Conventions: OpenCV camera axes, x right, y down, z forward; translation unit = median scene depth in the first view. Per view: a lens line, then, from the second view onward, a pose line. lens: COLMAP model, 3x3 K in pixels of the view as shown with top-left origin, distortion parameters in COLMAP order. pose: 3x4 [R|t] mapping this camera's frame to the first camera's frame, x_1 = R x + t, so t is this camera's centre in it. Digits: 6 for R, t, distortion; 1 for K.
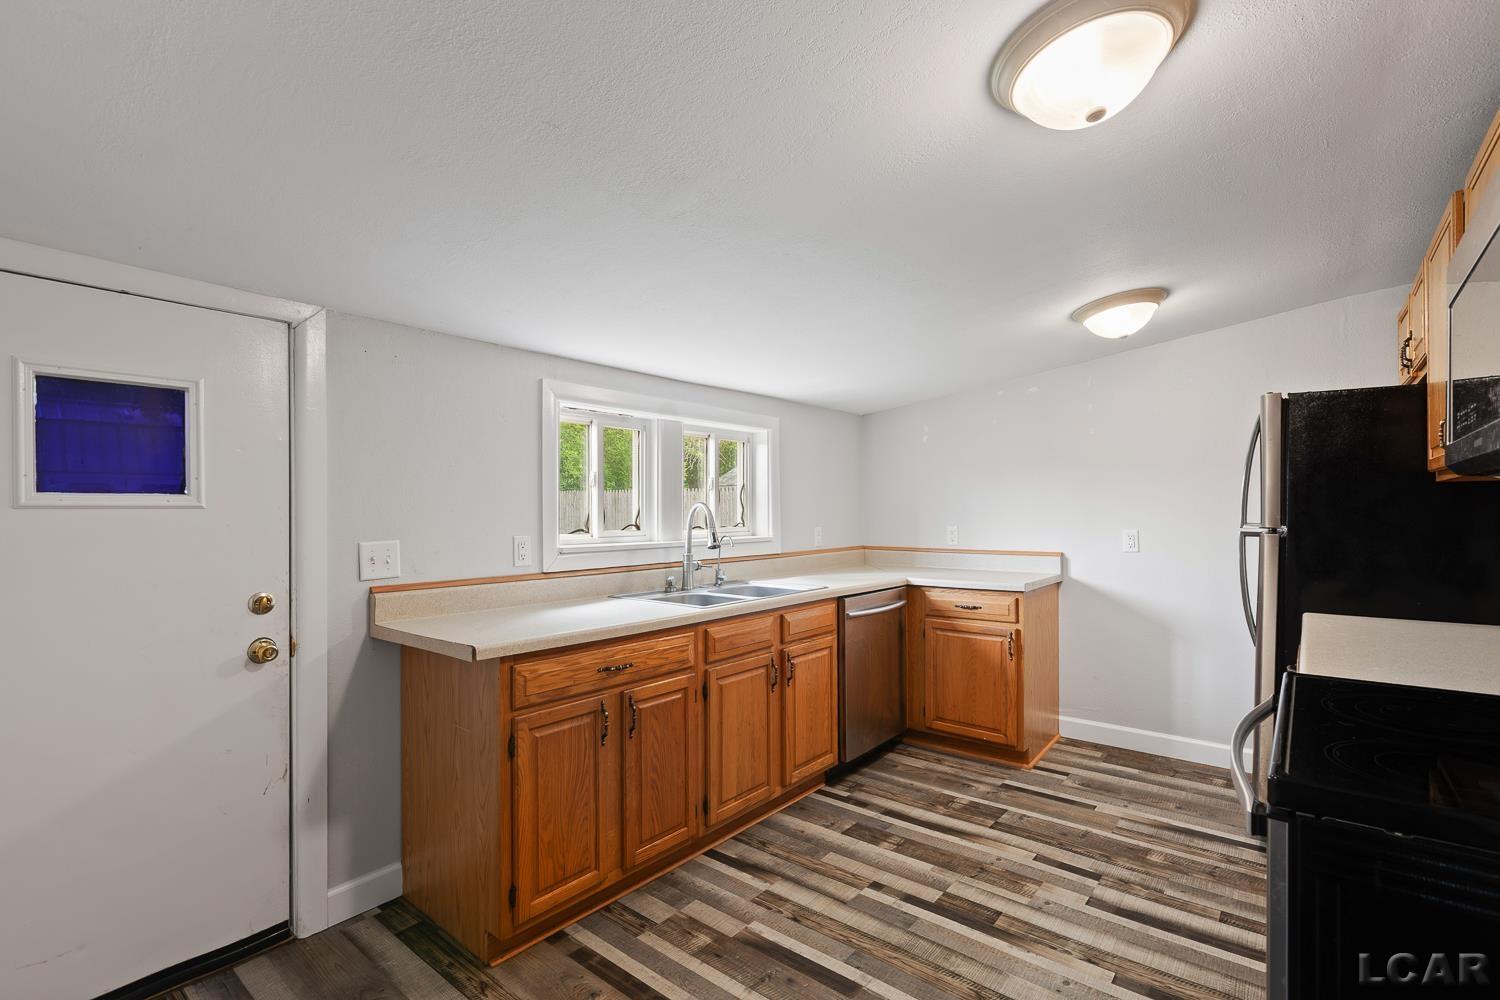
lens RADIAL K [[686.0, 0, 756.3], [0, 686.0, 509.0], [0, 0, 1]] dist [-0.000199, -0.000152]
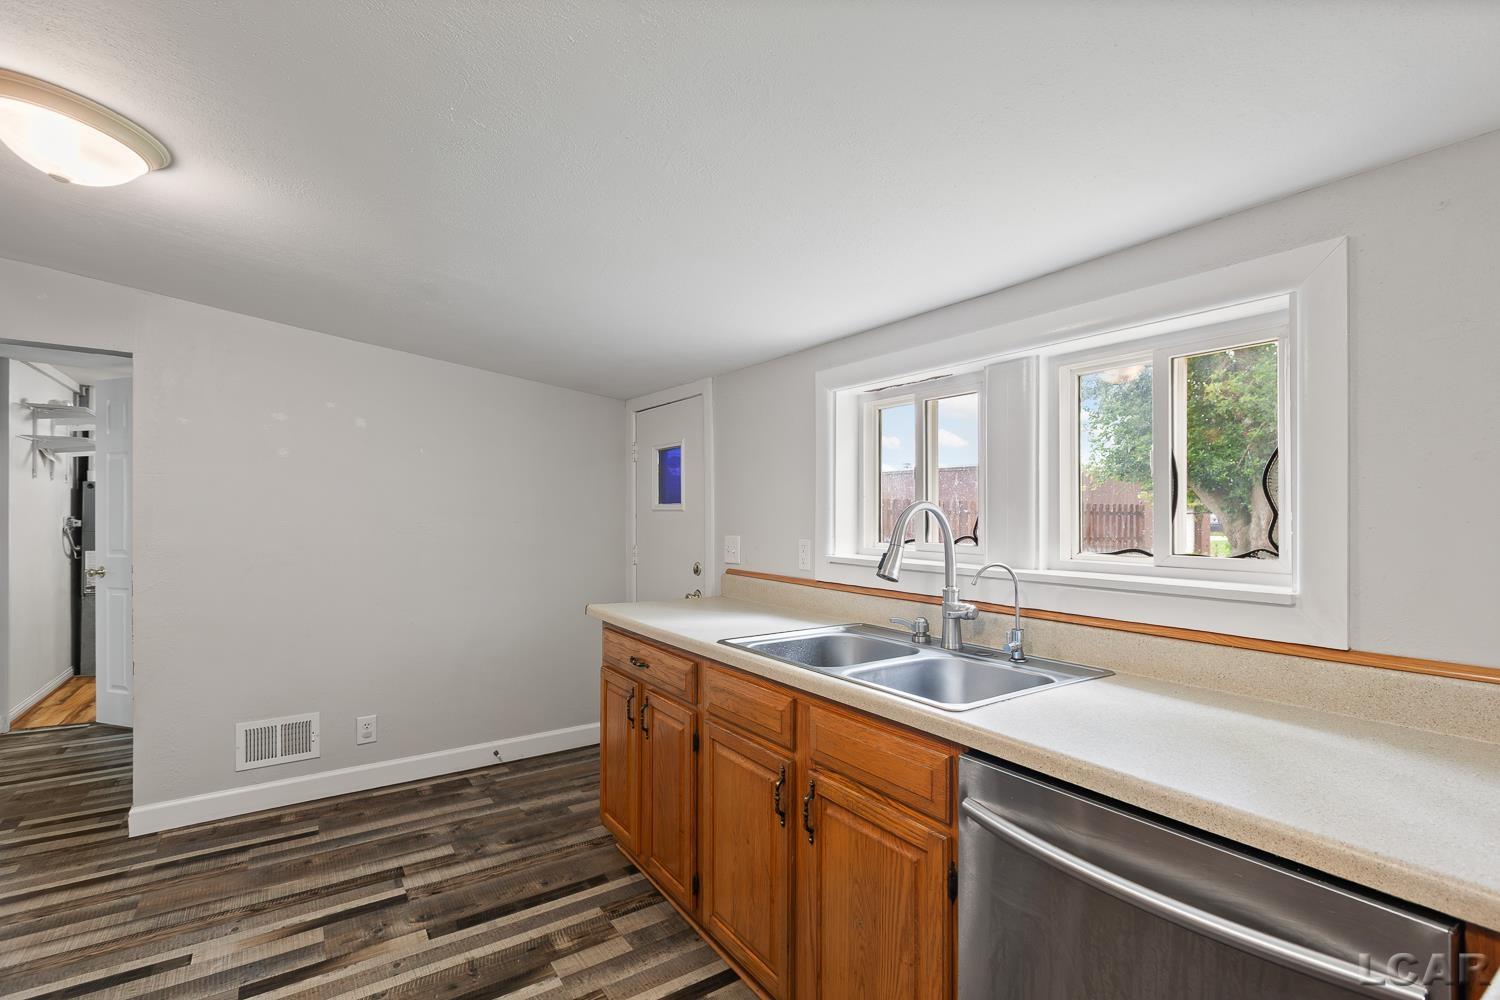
lens RADIAL K [[686.0, 0, 756.3], [0, 686.0, 509.0], [0, 0, 1]] dist [-0.000199, -0.000152]
pose [[-0.280560, -0.004248, -0.959827, 0.734132], [-0.000709, 0.999991, -0.004218, -0.001245], [0.959836, -0.000503, -0.280560, 1.416127]]
